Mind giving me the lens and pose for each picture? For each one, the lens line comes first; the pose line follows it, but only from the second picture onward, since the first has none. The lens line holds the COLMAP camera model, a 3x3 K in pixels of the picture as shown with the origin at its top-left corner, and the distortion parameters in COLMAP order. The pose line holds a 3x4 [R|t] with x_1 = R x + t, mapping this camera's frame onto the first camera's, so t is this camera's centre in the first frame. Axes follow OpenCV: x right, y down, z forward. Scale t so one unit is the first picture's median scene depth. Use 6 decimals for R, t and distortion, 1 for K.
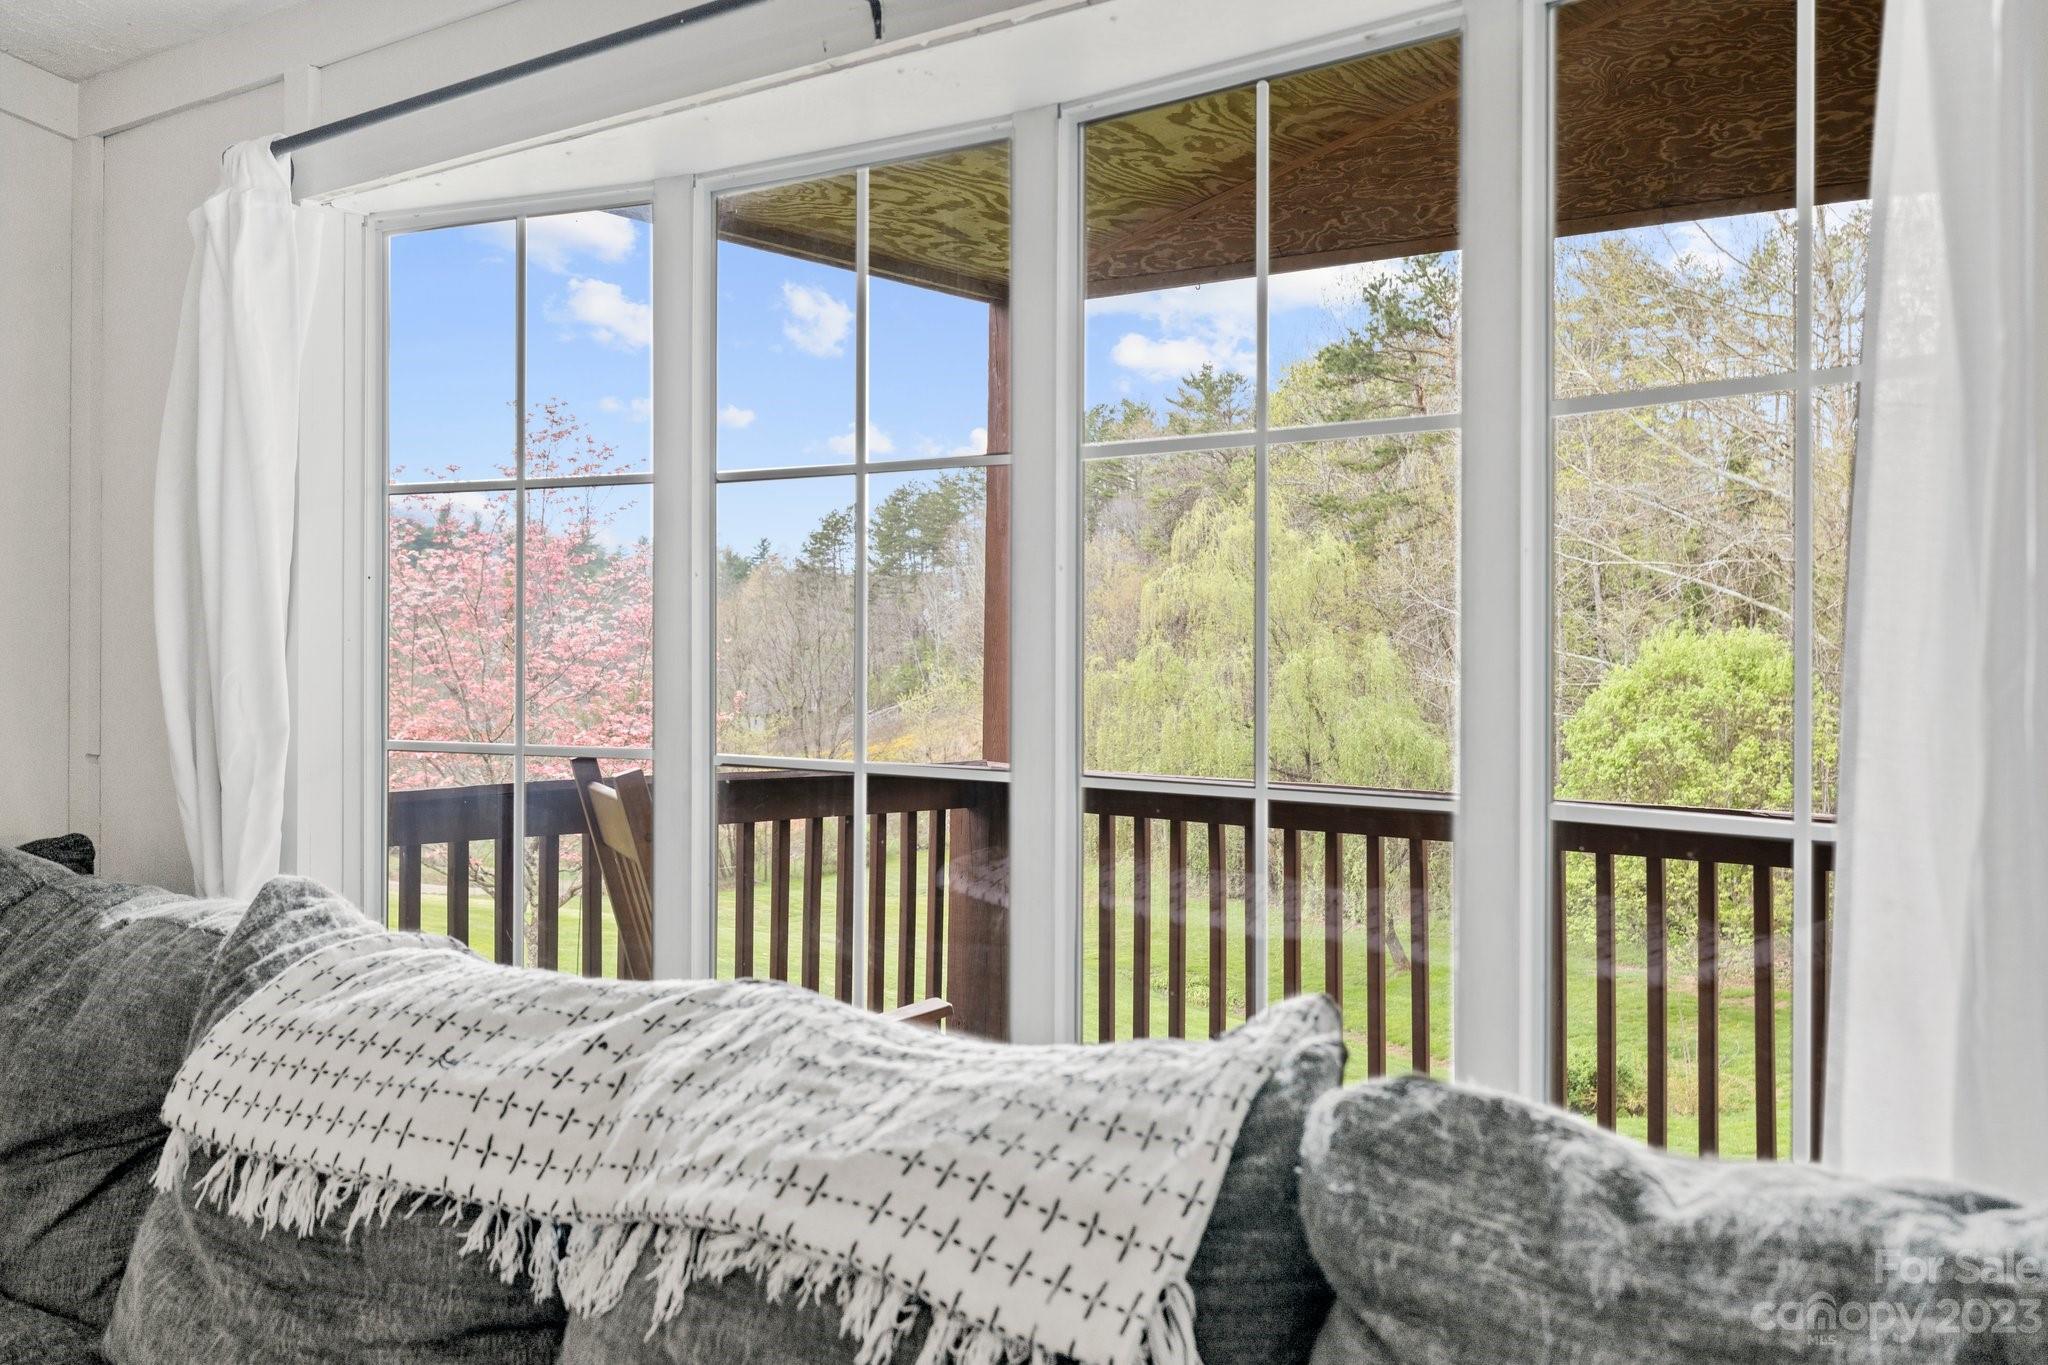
lens RADIAL K [[1896.8, 0, 1023.1], [0, 1896.8, 641.8], [0, 0, 1]] dist [0.007410, 0.005511]
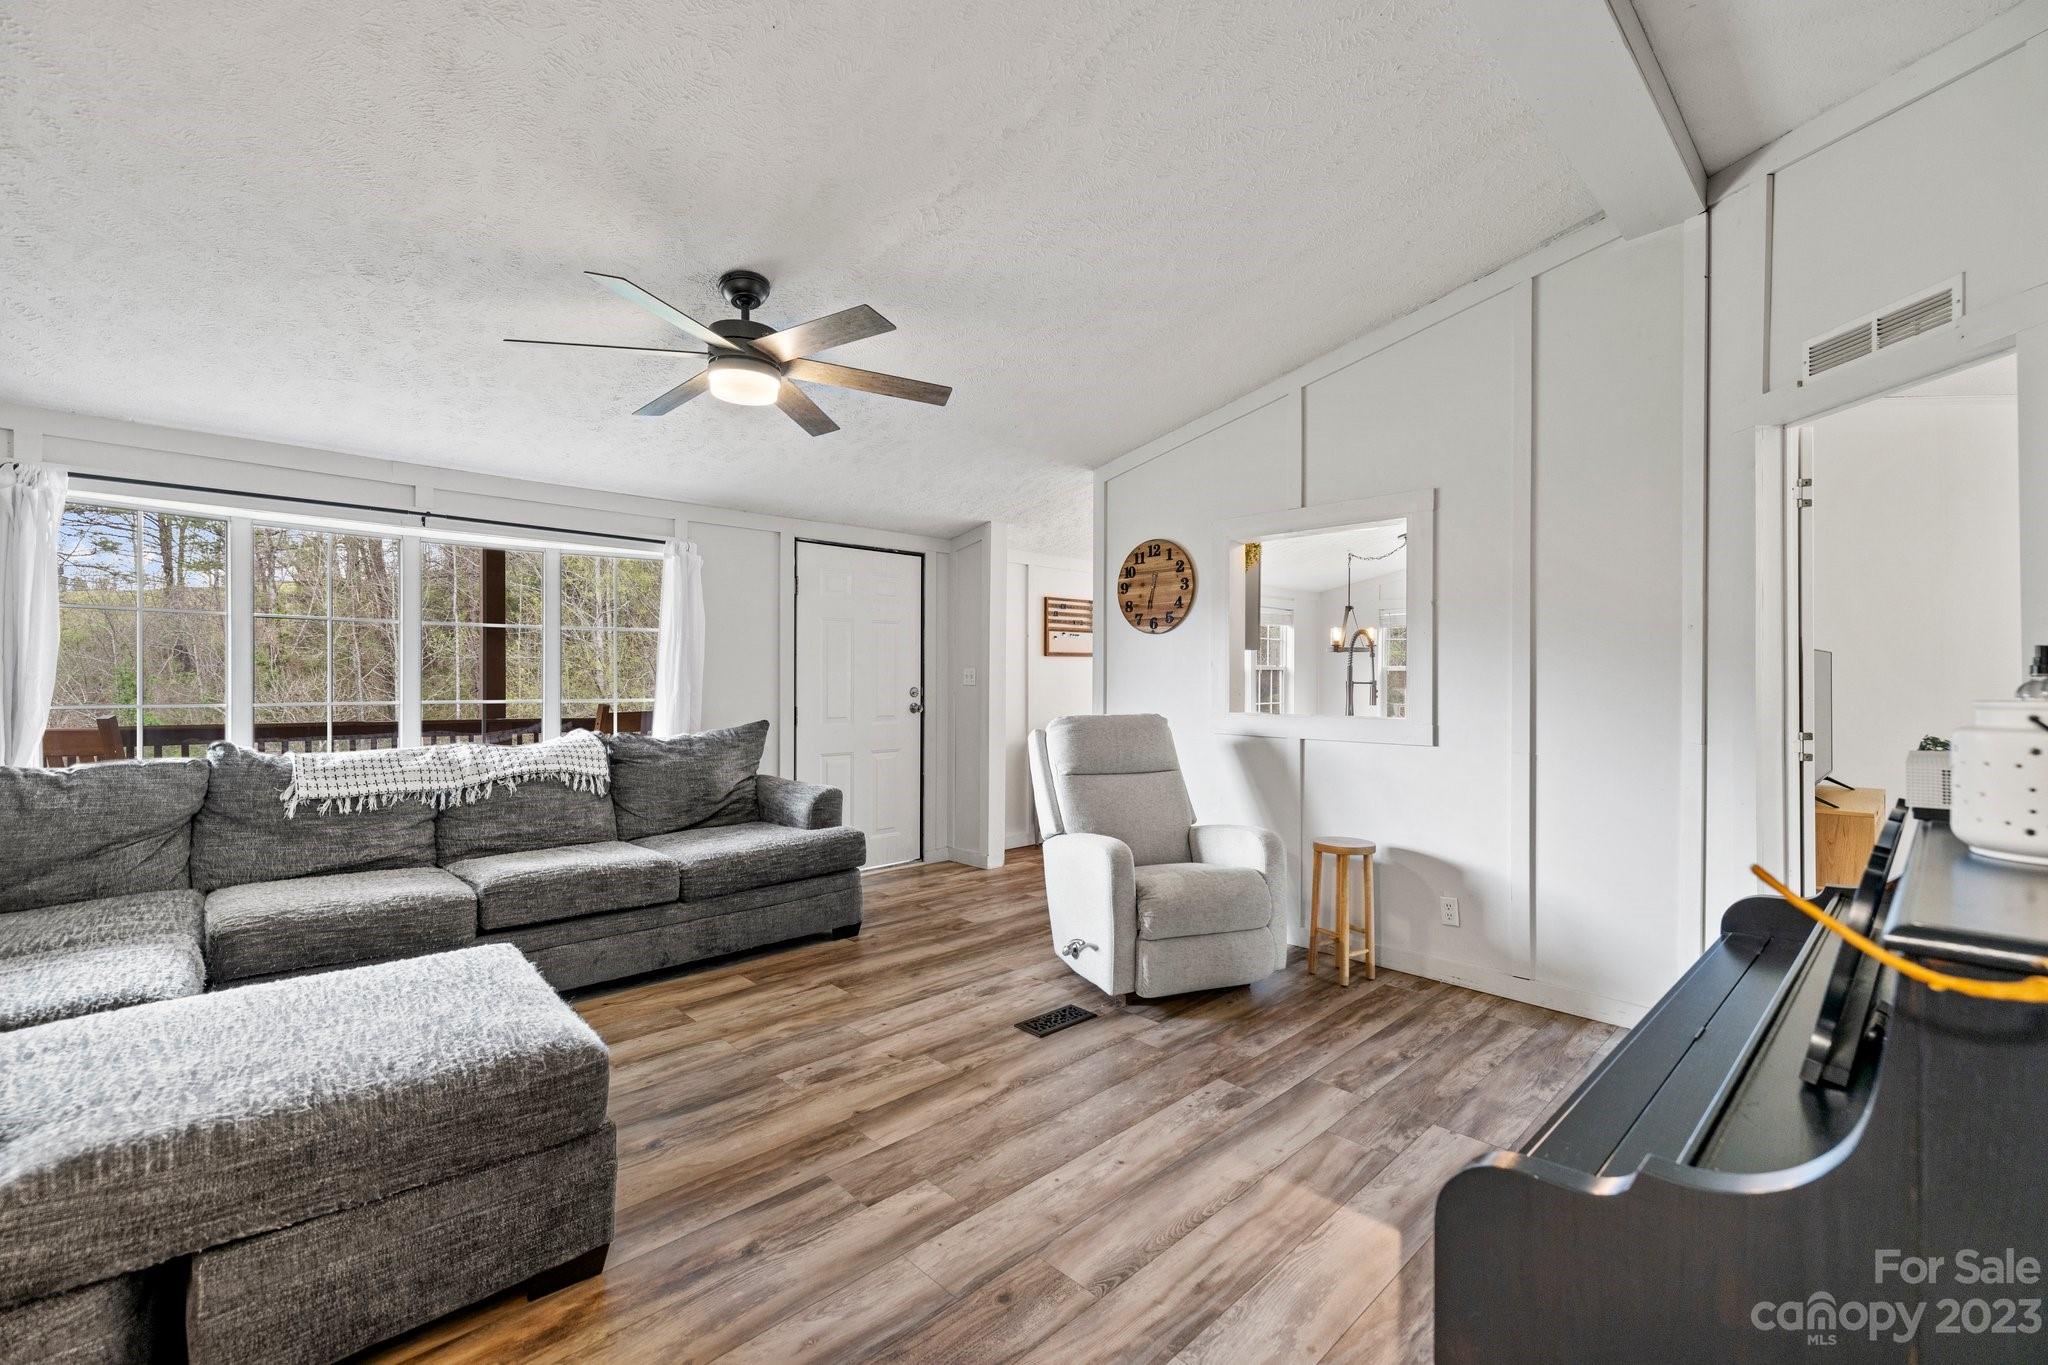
lens RADIAL K [[878.1, 0, 1024.0], [0, 878.1, 682.5], [0, 0, 1]] dist [0.005440, -0.000073]
pose [[0.119969, -0.009058, 0.992736, -0.078132], [-0.008072, 0.999916, 0.010099, -0.000002], [-0.992745, -0.009225, 0.119886, -0.023903]]
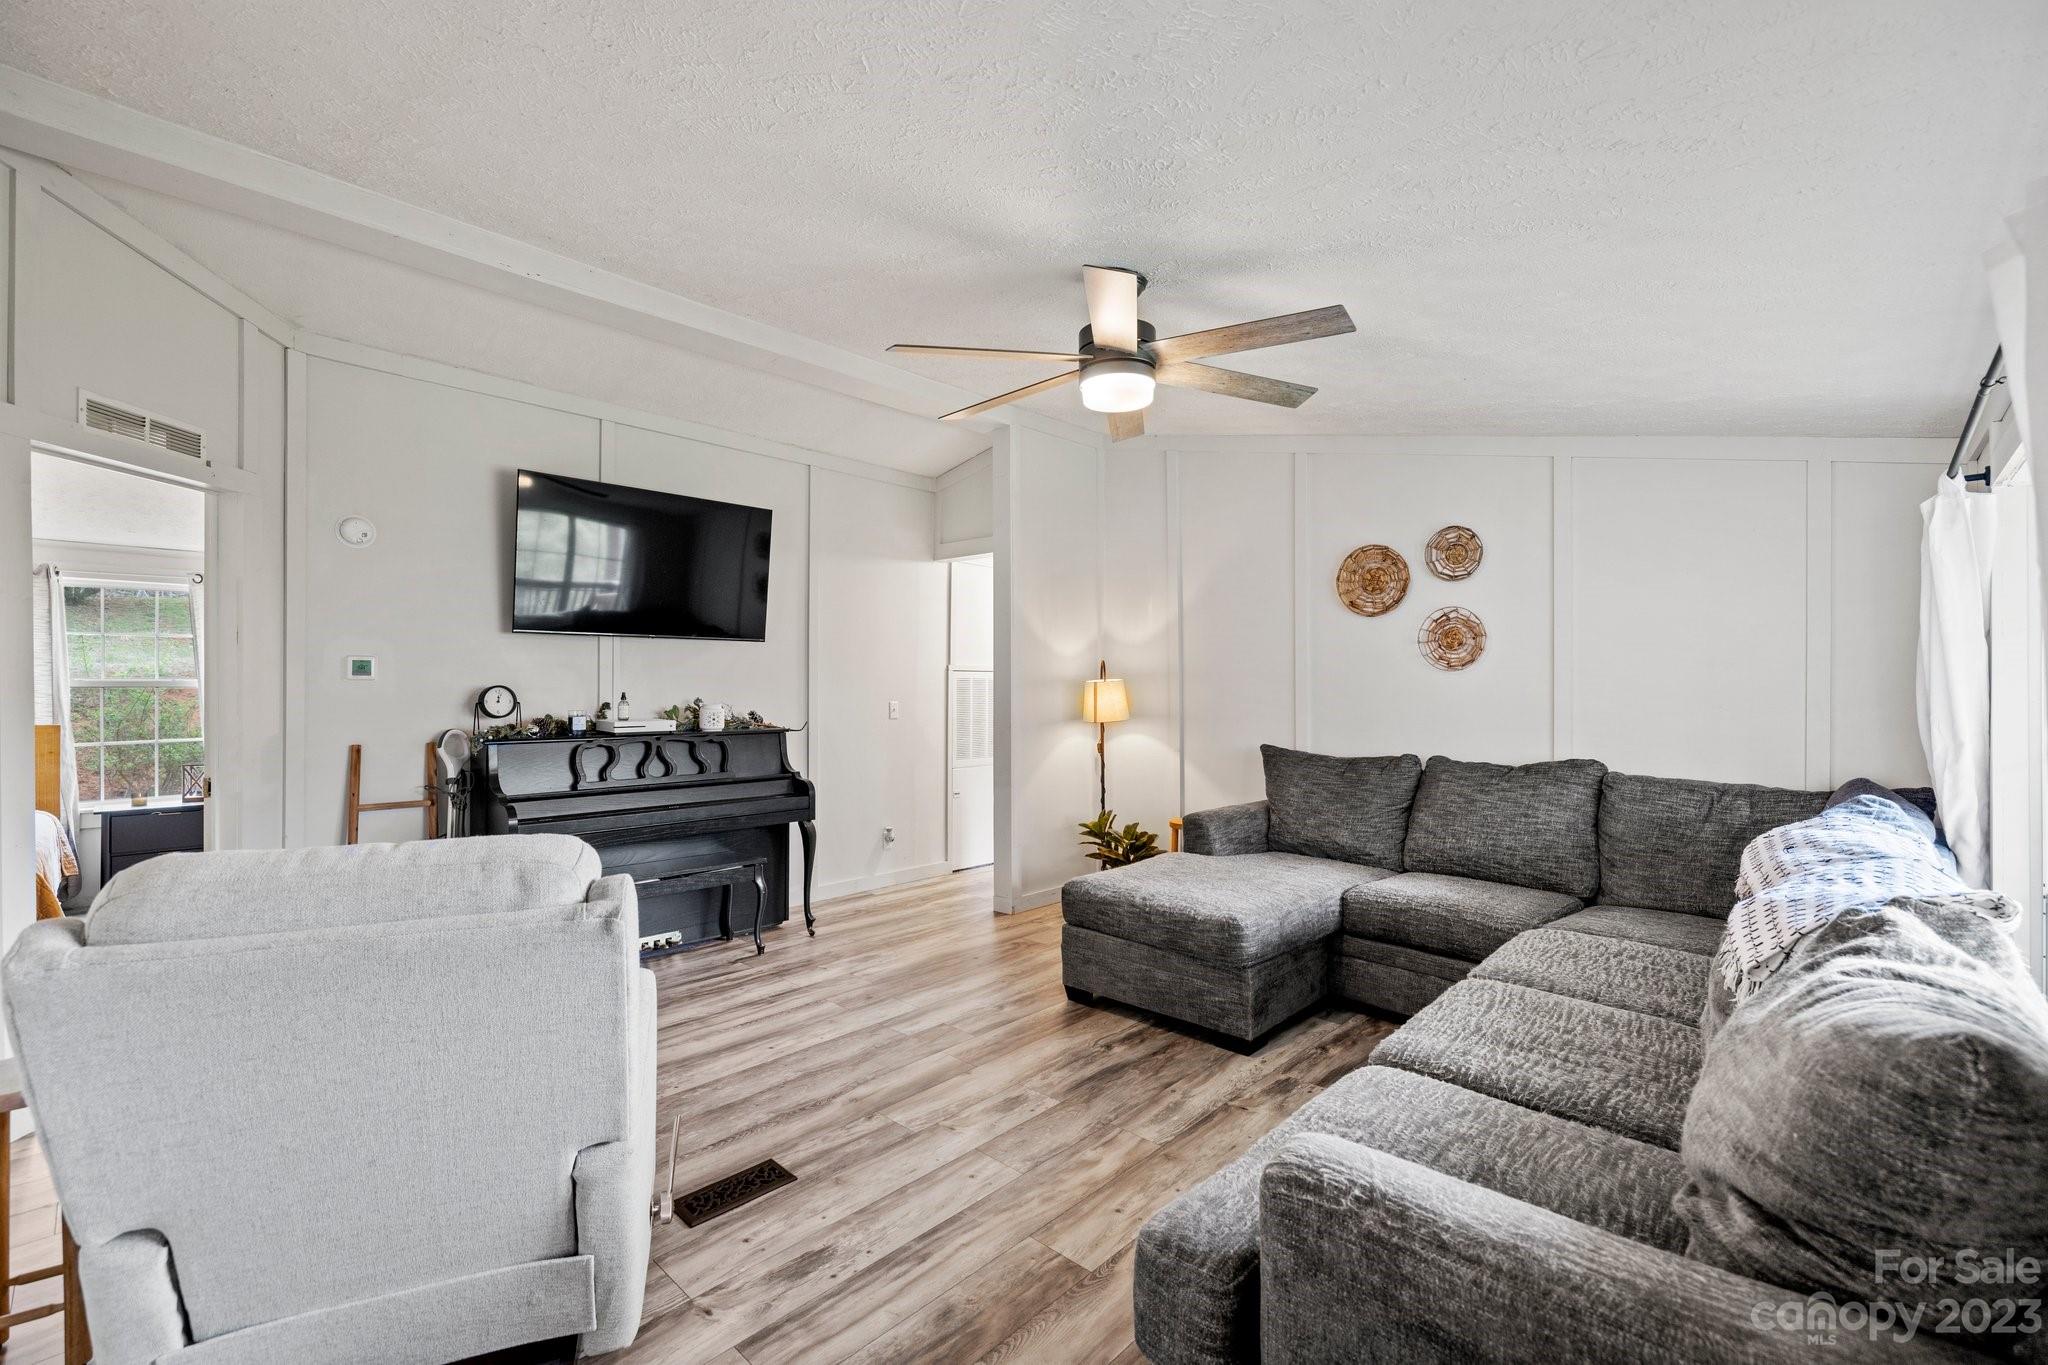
lens RADIAL K [[872.4, 0, 1024.0], [0, 872.4, 682.5], [0, 0, 1]] dist [0.003292, 0.000475]
pose [[-0.079932, -0.009527, -0.996755, 0.037048], [0.003615, 0.999945, -0.009847, -0.000891], [0.996794, -0.004390, -0.079893, 0.001639]]
